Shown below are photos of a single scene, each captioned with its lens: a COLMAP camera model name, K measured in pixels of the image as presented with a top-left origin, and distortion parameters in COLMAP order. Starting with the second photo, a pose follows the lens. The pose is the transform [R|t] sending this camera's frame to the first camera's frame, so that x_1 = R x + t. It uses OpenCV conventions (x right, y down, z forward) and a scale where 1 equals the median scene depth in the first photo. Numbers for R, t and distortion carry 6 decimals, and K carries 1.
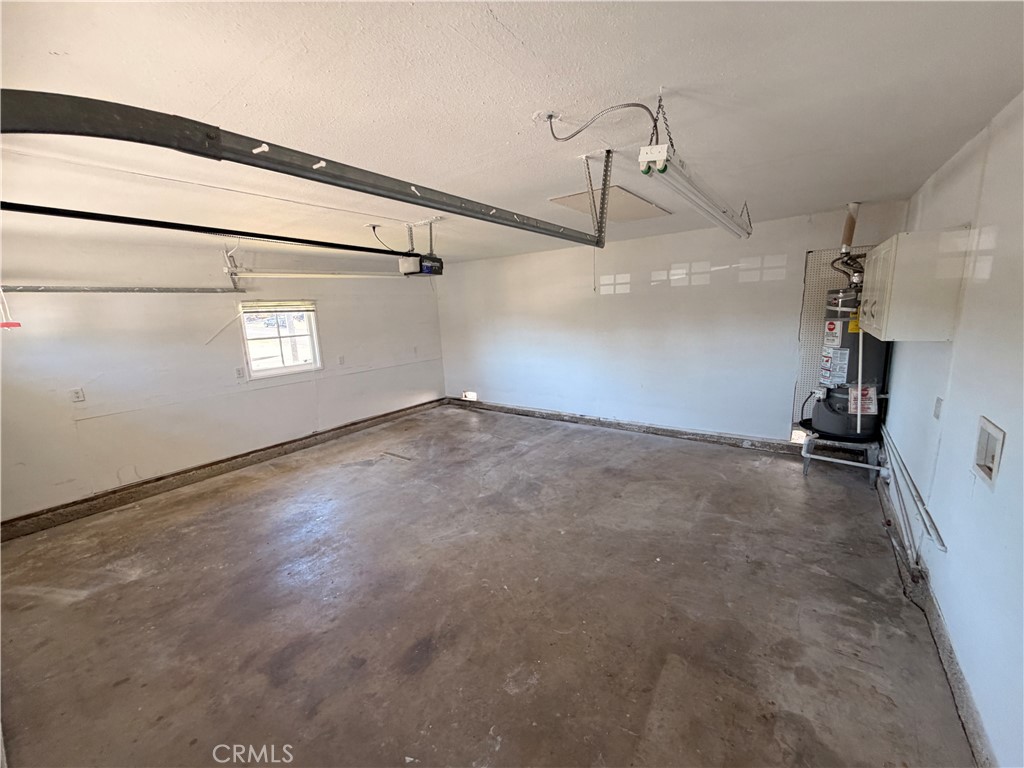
lens RADIAL K [[406.7, 0, 513.5], [0, 406.7, 383.6], [0, 0, 1]] dist [-0.000386, 0.000207]
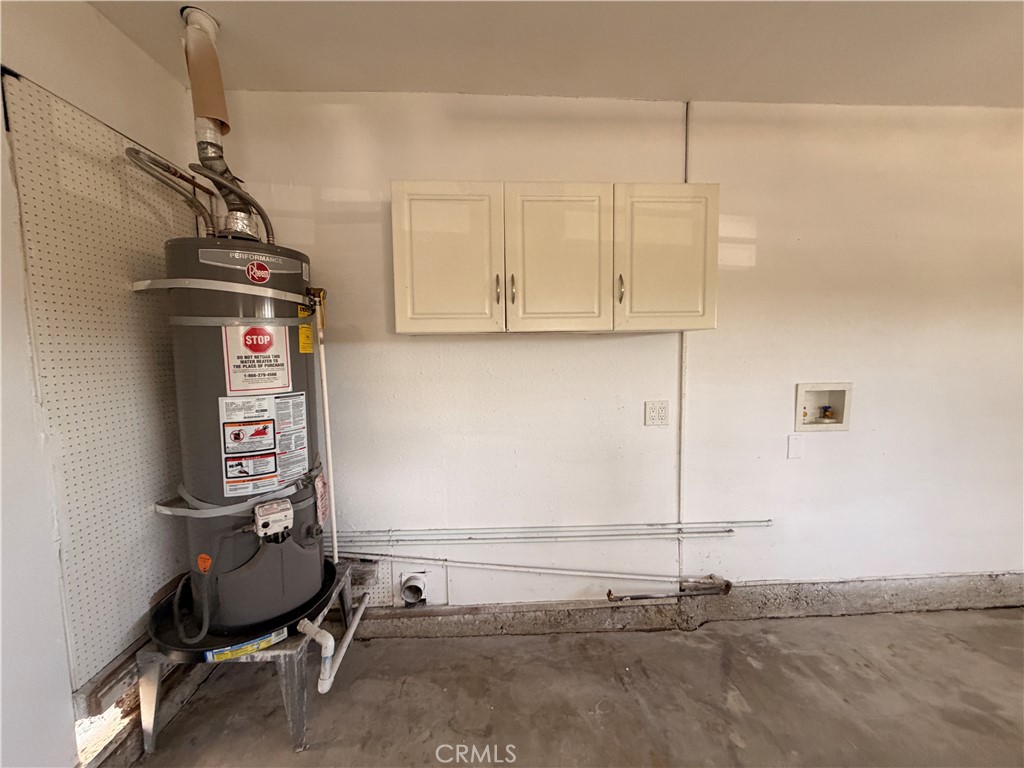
lens RADIAL K [[406.7, 0, 508.7], [0, 406.7, 381.9], [0, 0, 1]] dist [-0.000386, 0.000207]
pose [[-0.625499, -0.020431, 0.779957, 0.494863], [0.179821, 0.968970, 0.169593, -0.178267], [-0.759220, 0.246333, -0.602416, 1.511284]]
